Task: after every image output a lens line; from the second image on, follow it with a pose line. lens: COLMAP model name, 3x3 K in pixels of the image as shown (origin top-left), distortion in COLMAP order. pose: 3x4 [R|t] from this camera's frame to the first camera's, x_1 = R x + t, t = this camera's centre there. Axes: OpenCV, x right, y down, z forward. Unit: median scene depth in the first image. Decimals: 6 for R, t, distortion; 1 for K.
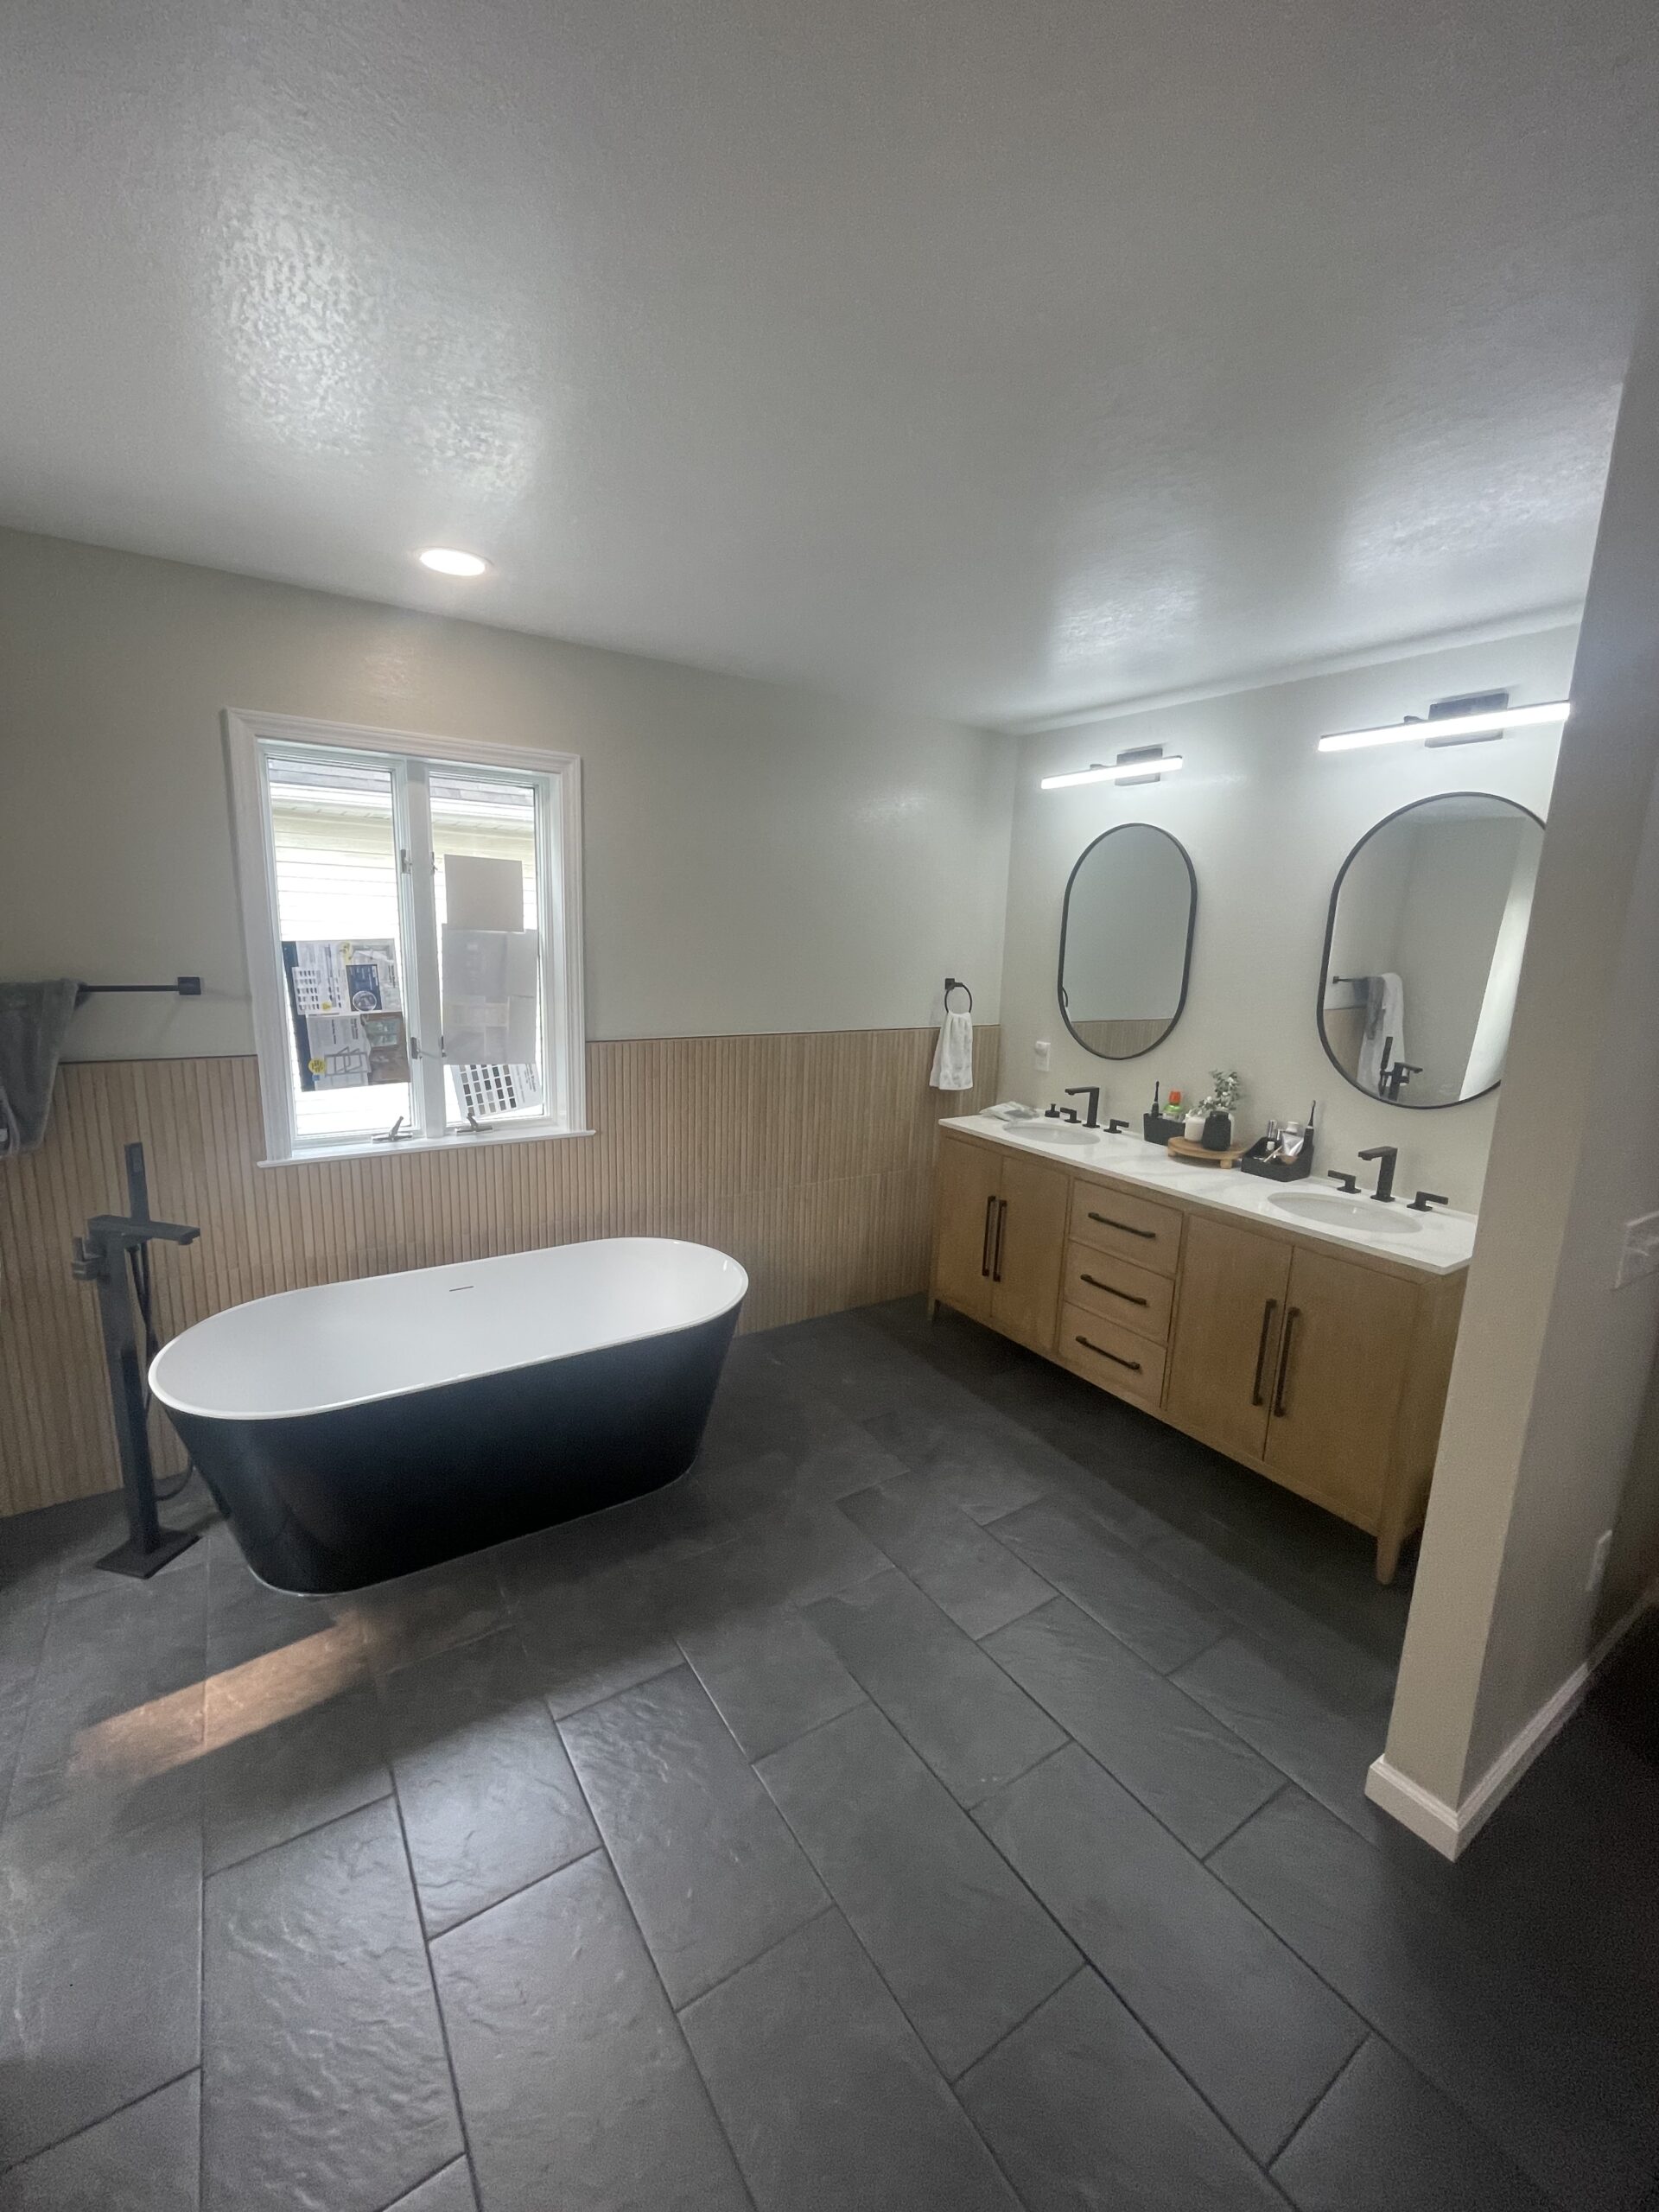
lens RADIAL K [[896.9, 0, 829.5], [0, 896.9, 1106.0], [0, 0, 1]] dist [-0.003628, 0.000556]
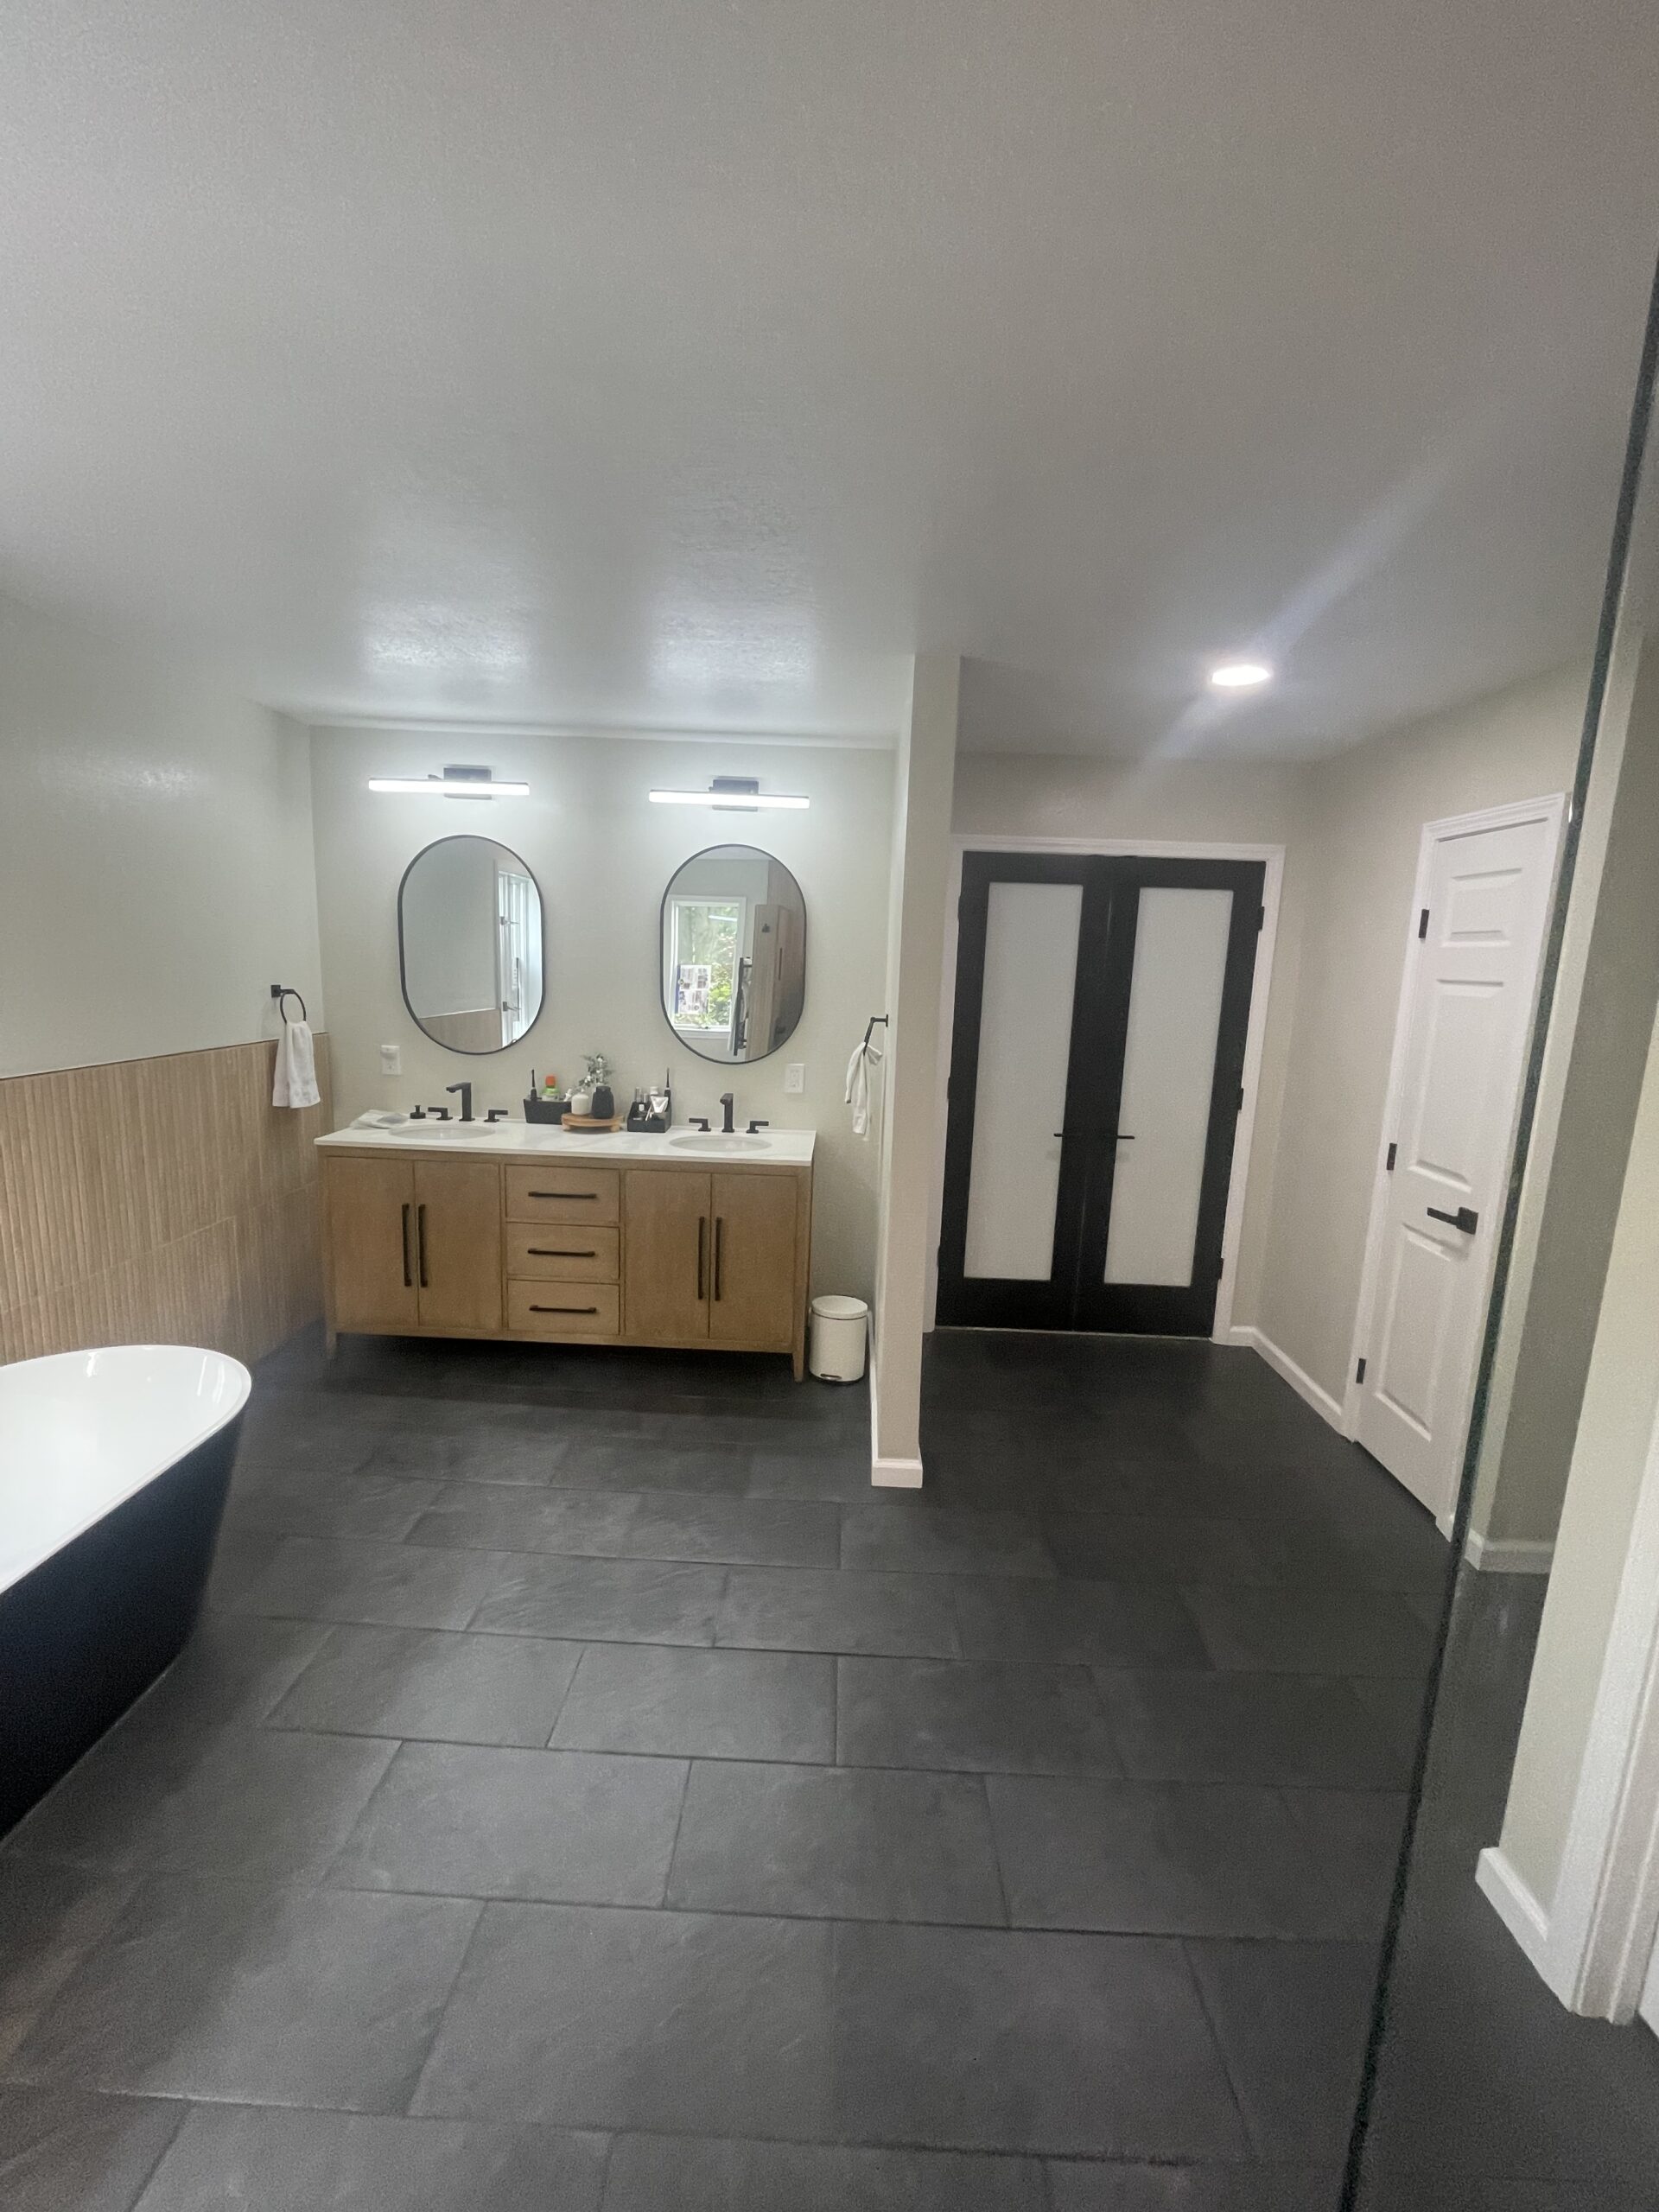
lens RADIAL K [[896.9, 0, 829.5], [0, 896.9, 1106.0], [0, 0, 1]] dist [-0.003628, 0.000556]
pose [[0.573029, -0.146905, 0.806261, -0.380431], [0.138877, 0.986981, 0.081130, -0.024373], [-0.807682, 0.065481, 0.585971, 0.045619]]
